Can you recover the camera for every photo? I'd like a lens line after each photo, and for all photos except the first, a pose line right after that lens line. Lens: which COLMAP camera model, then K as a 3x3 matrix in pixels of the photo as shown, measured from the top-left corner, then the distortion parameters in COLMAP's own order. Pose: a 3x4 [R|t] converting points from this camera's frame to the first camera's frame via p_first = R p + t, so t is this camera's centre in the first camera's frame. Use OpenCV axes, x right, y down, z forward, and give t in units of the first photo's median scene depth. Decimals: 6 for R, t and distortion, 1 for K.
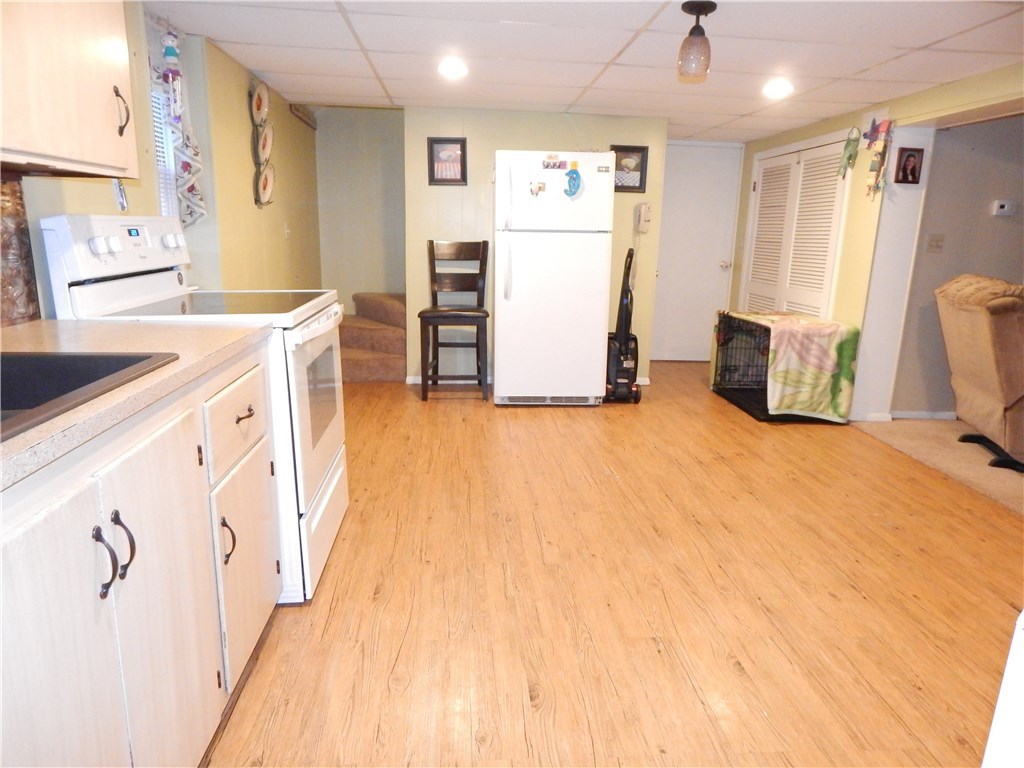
lens RADIAL K [[682.0, 0, 512.0], [0, 682.0, 384.0], [0, 0, 1]] dist [-0.003036, -0.001416]
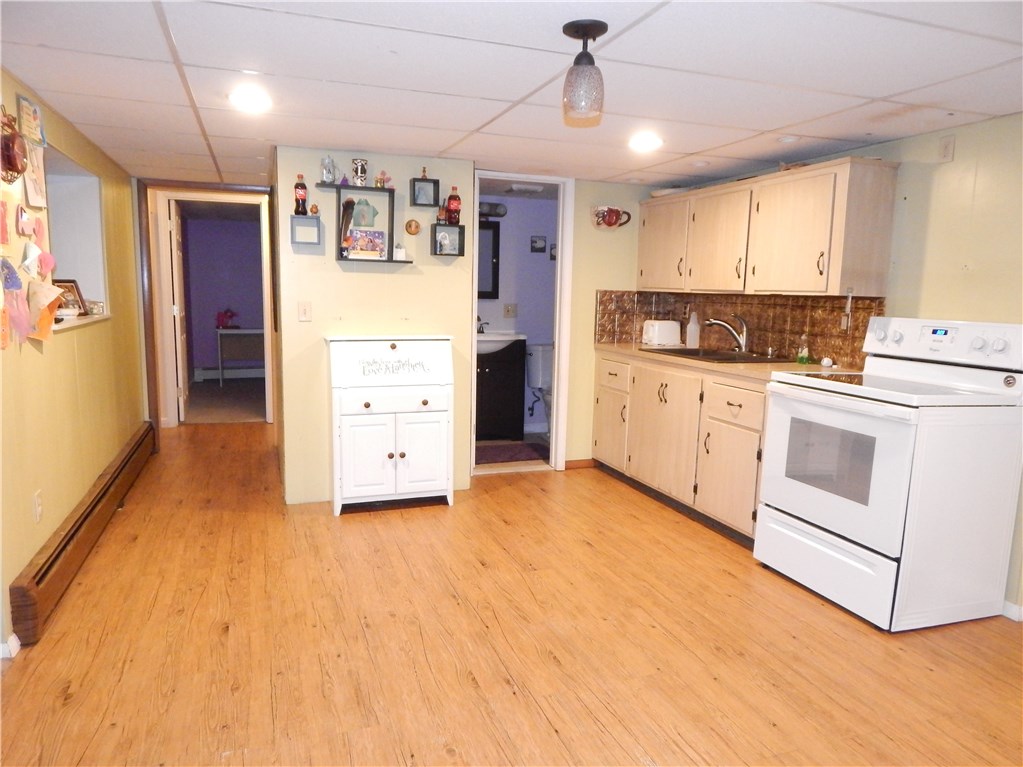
lens RADIAL K [[681.3, 0, 511.5], [0, 681.3, 383.5], [0, 0, 1]] dist [-0.003036, -0.001416]
pose [[-0.961640, -0.022044, -0.273428, 0.554015], [-0.117779, 0.933394, 0.338974, -0.426053], [0.247743, 0.358175, -0.900185, 1.786880]]
